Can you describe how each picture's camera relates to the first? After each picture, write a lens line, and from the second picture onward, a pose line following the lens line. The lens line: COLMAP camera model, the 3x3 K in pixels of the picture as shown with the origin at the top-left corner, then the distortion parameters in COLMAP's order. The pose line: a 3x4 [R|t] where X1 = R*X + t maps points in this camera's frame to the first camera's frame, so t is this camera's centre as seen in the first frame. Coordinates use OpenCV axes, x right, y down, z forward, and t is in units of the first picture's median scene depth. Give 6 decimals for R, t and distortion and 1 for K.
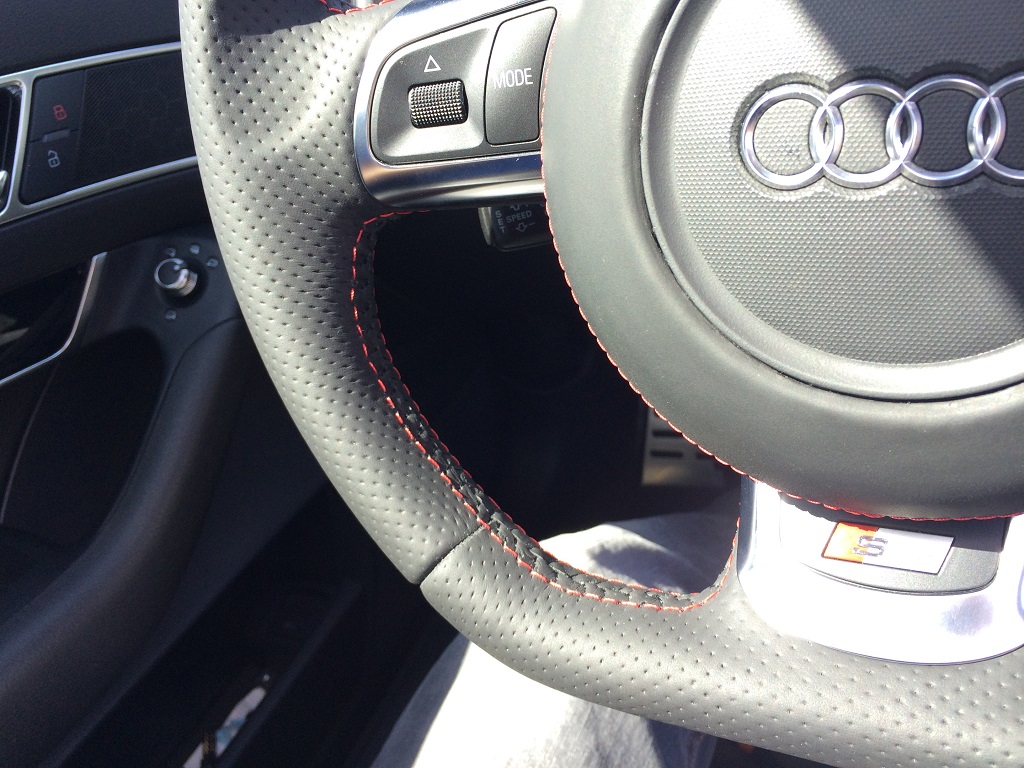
lens RADIAL K [[886.2, 0, 512.4], [0, 886.2, 392.1], [0, 0, 1]] dist [0.069591, -0.117437]
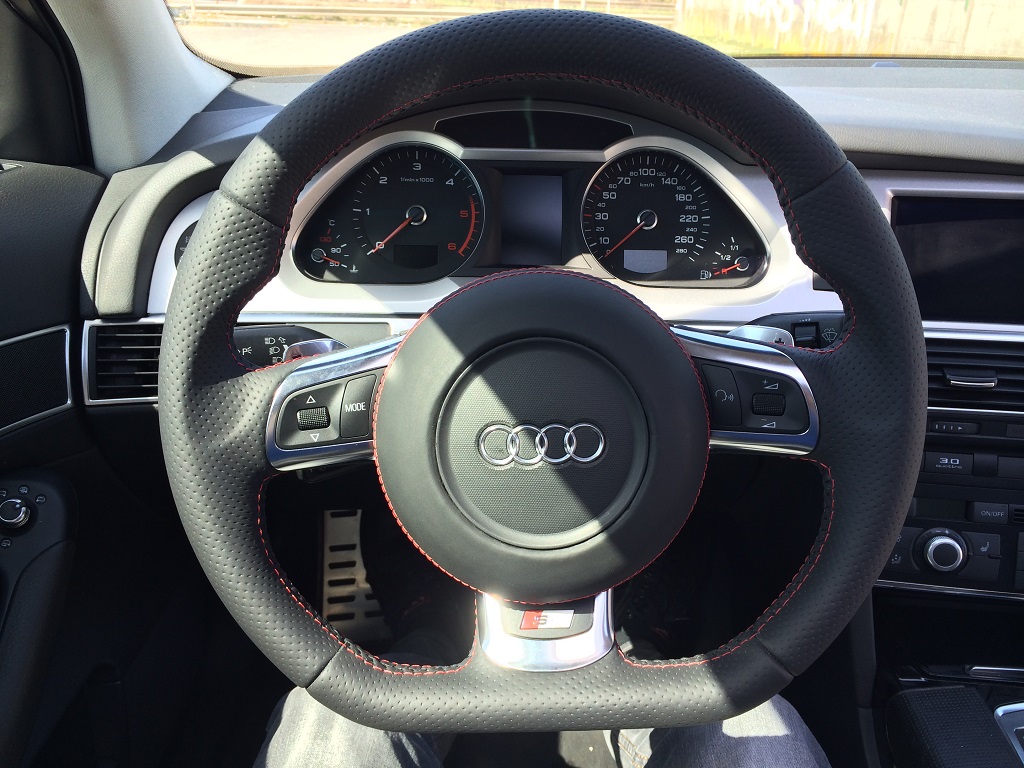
lens RADIAL K [[887.8, 0, 509.5], [0, 887.8, 385.1], [0, 0, 1]] dist [0.073229, 0.003135]
pose [[0.901313, -0.024648, 0.432467, -0.527999], [0.106949, 0.980134, -0.167033, -0.026937], [-0.419758, 0.196801, 0.886043, -0.890046]]
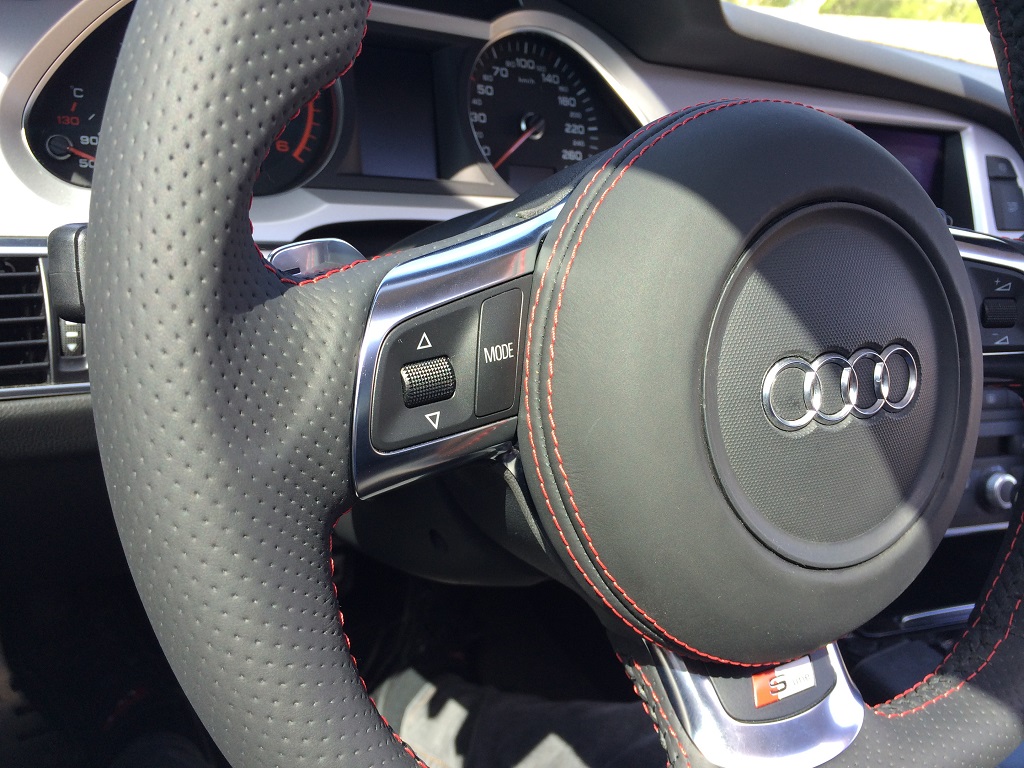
lens RADIAL K [[891.6, 0, 512.0], [0, 891.6, 384.0], [0, 0, 1]] dist [0.076110, -0.118361]
pose [[0.553607, -0.082808, 0.828651, -0.794426], [0.259055, 0.962800, -0.076856, -0.225140], [-0.791460, 0.257214, 0.554465, 0.416865]]
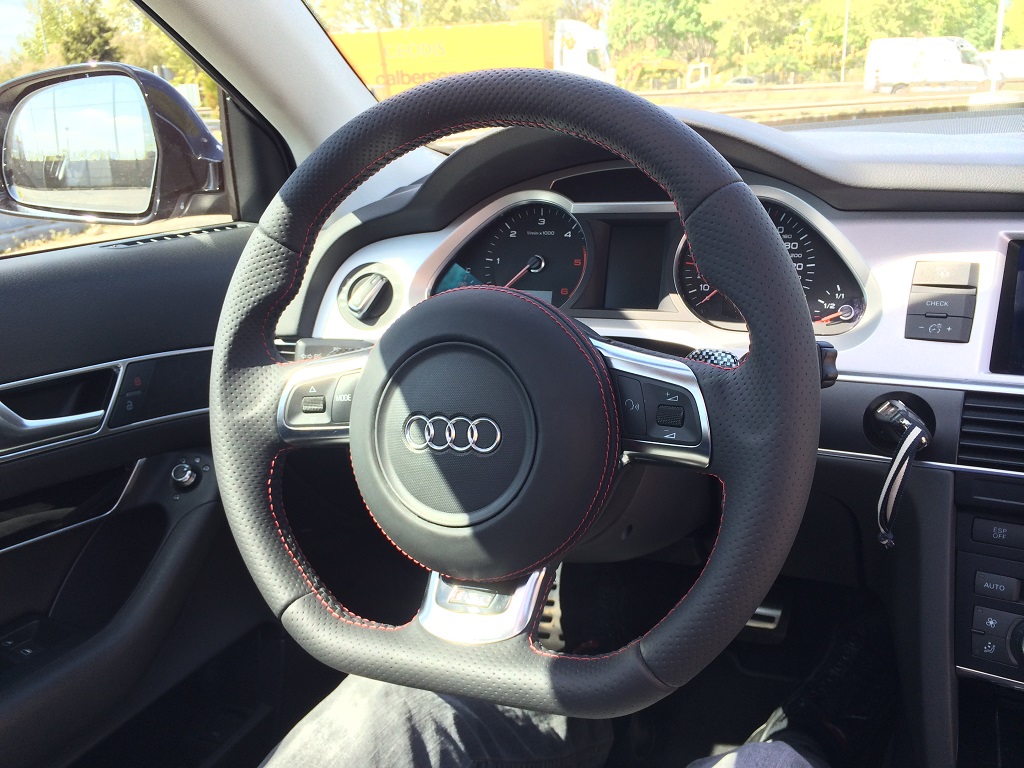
lens RADIAL K [[897.0, 0, 513.1], [0, 897.0, 387.9], [0, 0, 1]] dist [0.033467, 0.005139]
pose [[0.997349, 0.072409, 0.007168, 0.425109], [-0.067730, 0.959850, -0.272213, 0.254860], [-0.026591, 0.271006, 0.962210, -1.341083]]
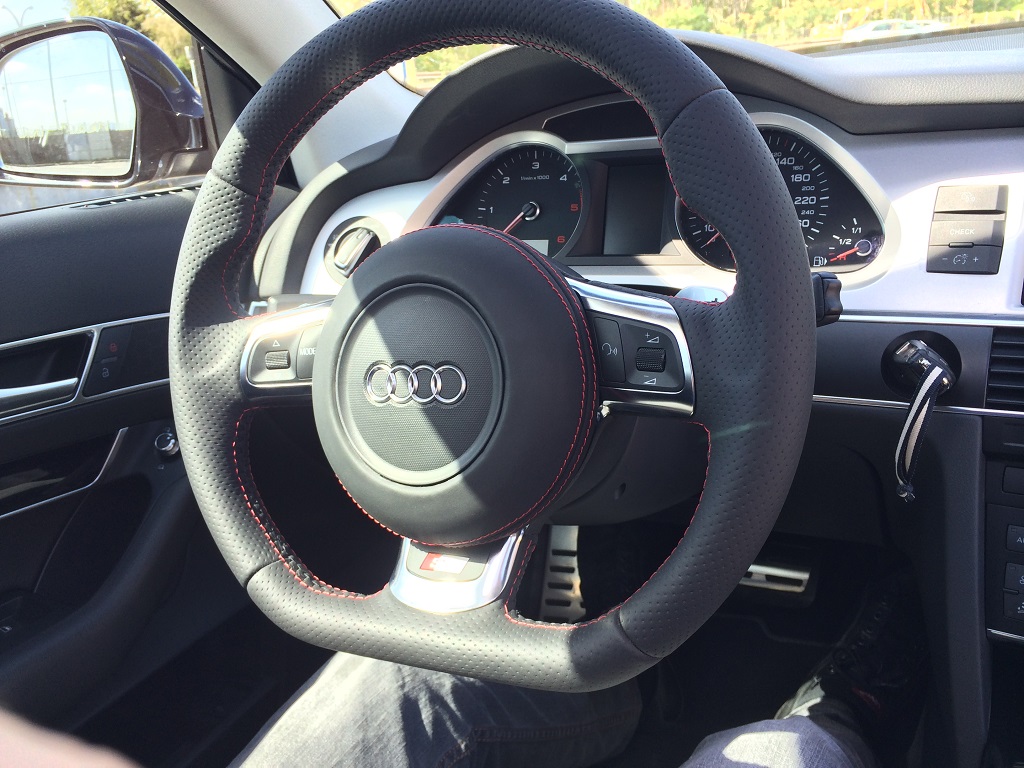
lens RADIAL K [[891.6, 0, 512.0], [0, 891.6, 384.0], [0, 0, 1]] dist [0.076110, -0.118361]
pose [[0.998101, 0.046627, -0.040254, 0.592115], [-0.055035, 0.968535, -0.242718, 0.246886], [0.027670, 0.244472, 0.969261, -1.138975]]
